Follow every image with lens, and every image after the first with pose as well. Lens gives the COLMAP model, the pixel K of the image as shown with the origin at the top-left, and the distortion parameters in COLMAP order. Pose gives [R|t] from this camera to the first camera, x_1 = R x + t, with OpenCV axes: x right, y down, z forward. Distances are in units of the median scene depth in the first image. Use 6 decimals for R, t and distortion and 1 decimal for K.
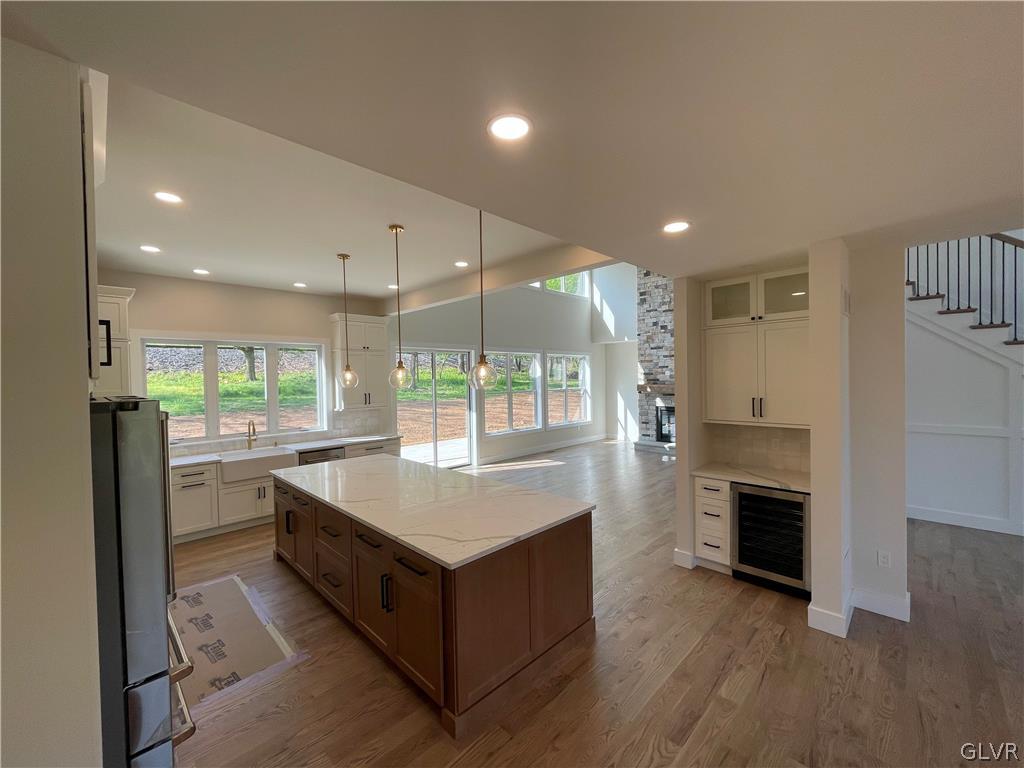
lens RADIAL K [[404.1, 0, 512.0], [0, 404.1, 384.0], [0, 0, 1]] dist [0.000932, 0.000104]
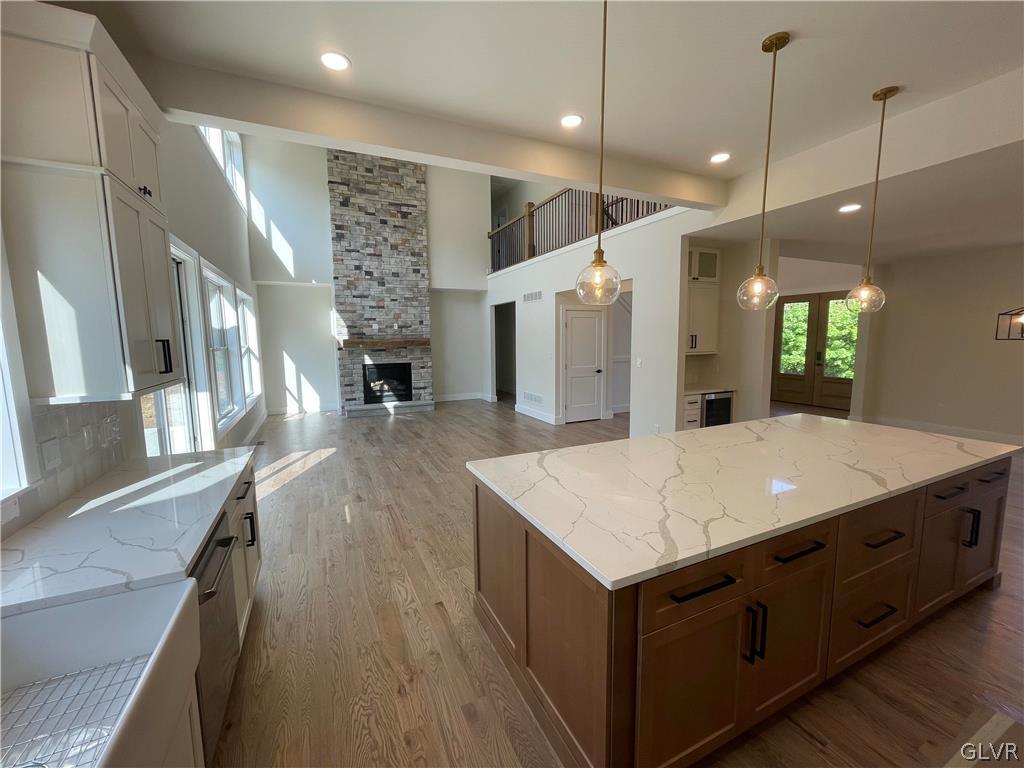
lens RADIAL K [[404.1, 0, 512.0], [0, 404.1, 384.0], [0, 0, 1]] dist [0.000932, 0.000104]
pose [[0.341340, -0.092577, 0.935370, -0.358444], [0.026644, 0.995691, 0.088825, 0.028653], [-0.939562, -0.005398, 0.342335, 0.406111]]
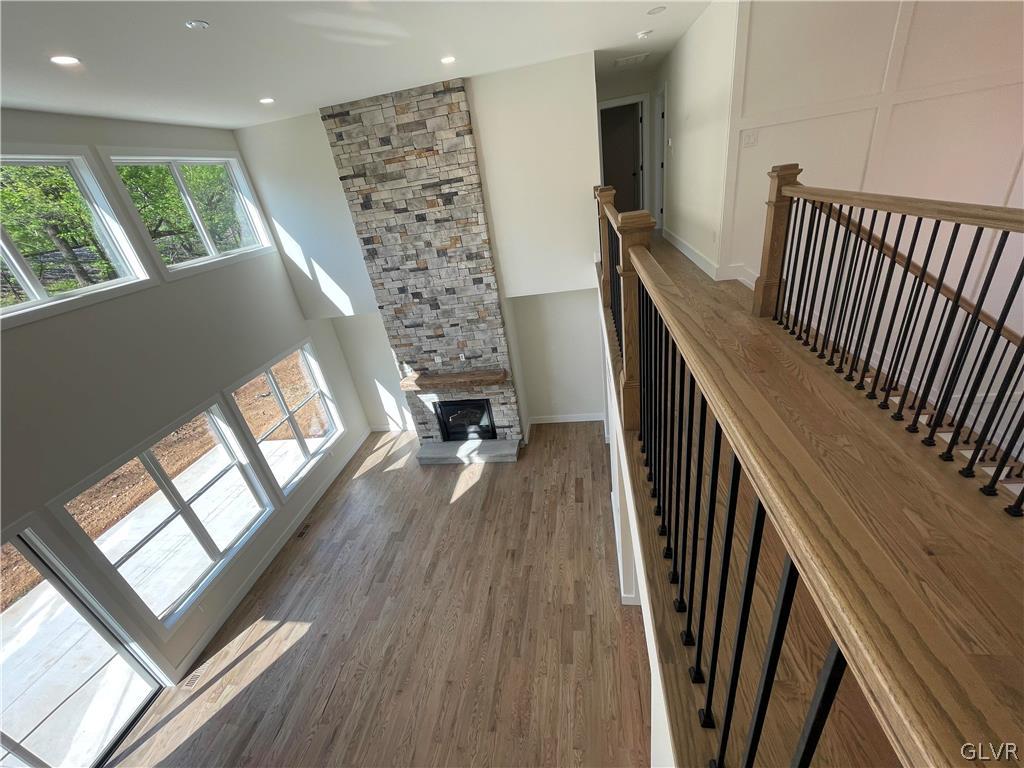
lens RADIAL K [[414.2, 0, 508.3], [0, 414.2, 382.7], [0, 0, 1]] dist [0.001203, -0.000255]
pose [[0.794962, -0.360340, 0.488047, 0.118909], [0.148348, 0.895525, 0.419556, -0.269548], [-0.588241, -0.261131, 0.765364, 0.372207]]
